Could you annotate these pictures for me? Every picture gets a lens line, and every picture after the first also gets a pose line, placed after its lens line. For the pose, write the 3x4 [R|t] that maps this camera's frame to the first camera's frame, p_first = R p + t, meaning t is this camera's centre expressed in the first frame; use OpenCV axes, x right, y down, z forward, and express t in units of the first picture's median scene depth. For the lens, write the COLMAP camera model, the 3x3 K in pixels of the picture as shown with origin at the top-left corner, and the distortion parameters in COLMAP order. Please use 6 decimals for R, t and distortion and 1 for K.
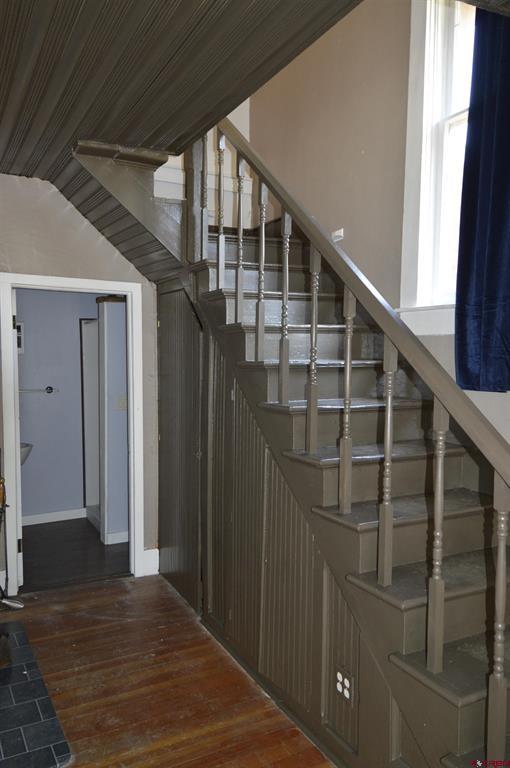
lens RADIAL K [[605.2, 0, 252.4], [0, 605.2, 379.2], [0, 0, 1]] dist [0.071859, -0.083322]
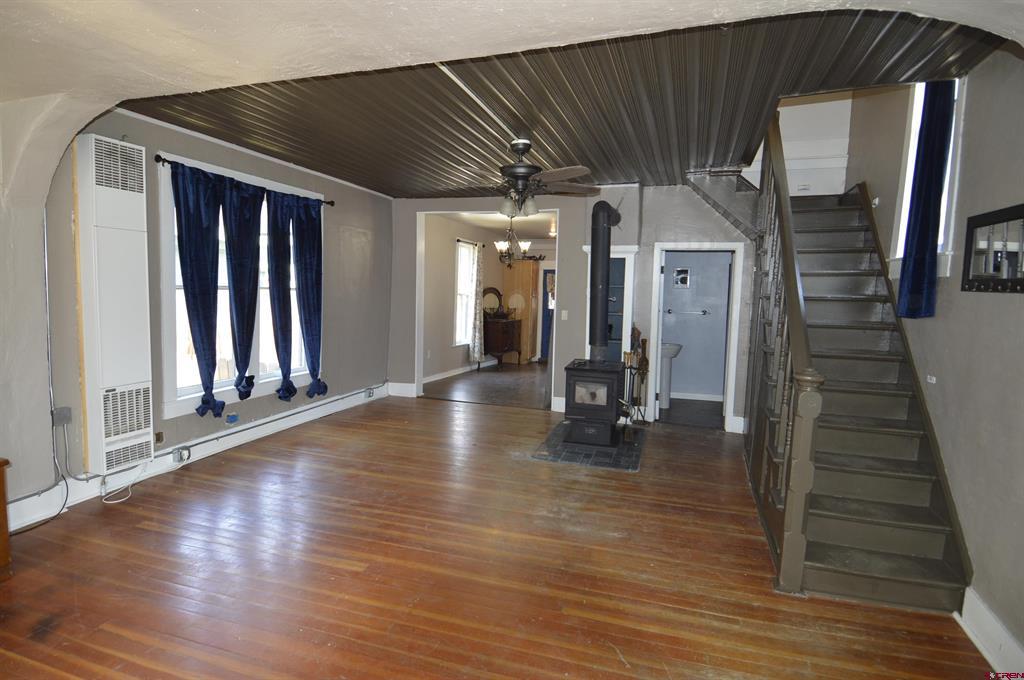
lens RADIAL K [[538.2, 0, 501.1], [0, 538.2, 341.9], [0, 0, 1]] dist [0.057472, -0.062614]
pose [[0.680961, 0.086788, -0.727159, 0.525552], [-0.045412, 0.996046, 0.076353, 0.017333], [0.730910, -0.018972, 0.682210, -0.477446]]
